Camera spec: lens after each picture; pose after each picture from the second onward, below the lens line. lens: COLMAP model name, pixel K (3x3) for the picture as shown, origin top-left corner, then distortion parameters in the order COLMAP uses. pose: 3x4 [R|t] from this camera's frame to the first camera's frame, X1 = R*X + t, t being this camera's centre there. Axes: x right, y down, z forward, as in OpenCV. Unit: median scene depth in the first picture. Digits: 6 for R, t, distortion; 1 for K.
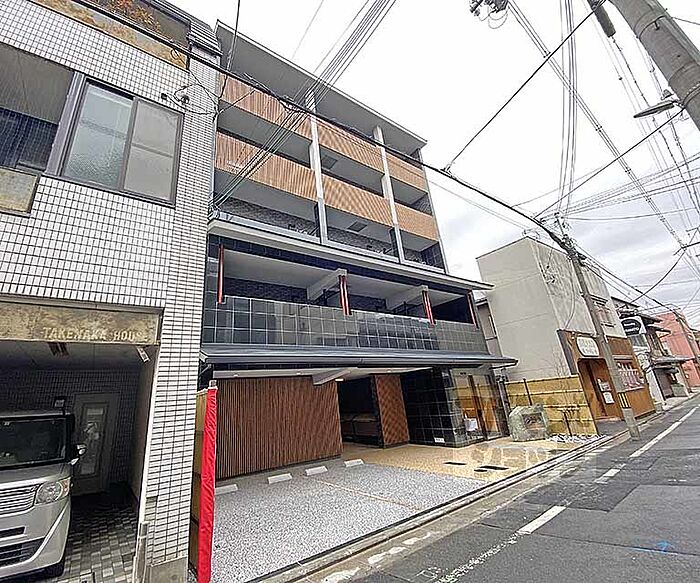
lens RADIAL K [[330.7, 0, 337.0], [0, 330.7, 274.7], [0, 0, 1]] dist [-0.001983, -0.000625]
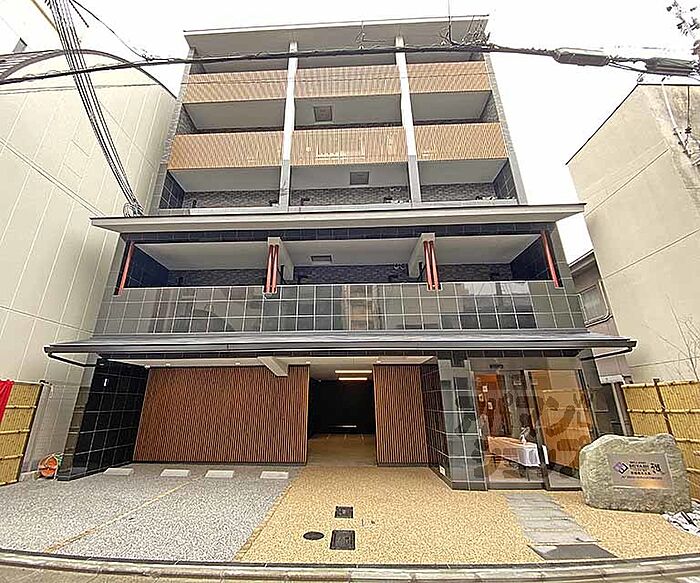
lens RADIAL K [[330.7, 0, 337.0], [0, 330.7, 274.7], [0, 0, 1]] dist [-0.001983, -0.000625]
pose [[0.777391, -0.146589, -0.611699, 0.422913], [0.169430, 0.985323, -0.020802, 0.080371], [0.605770, -0.087469, 0.790817, 0.296611]]
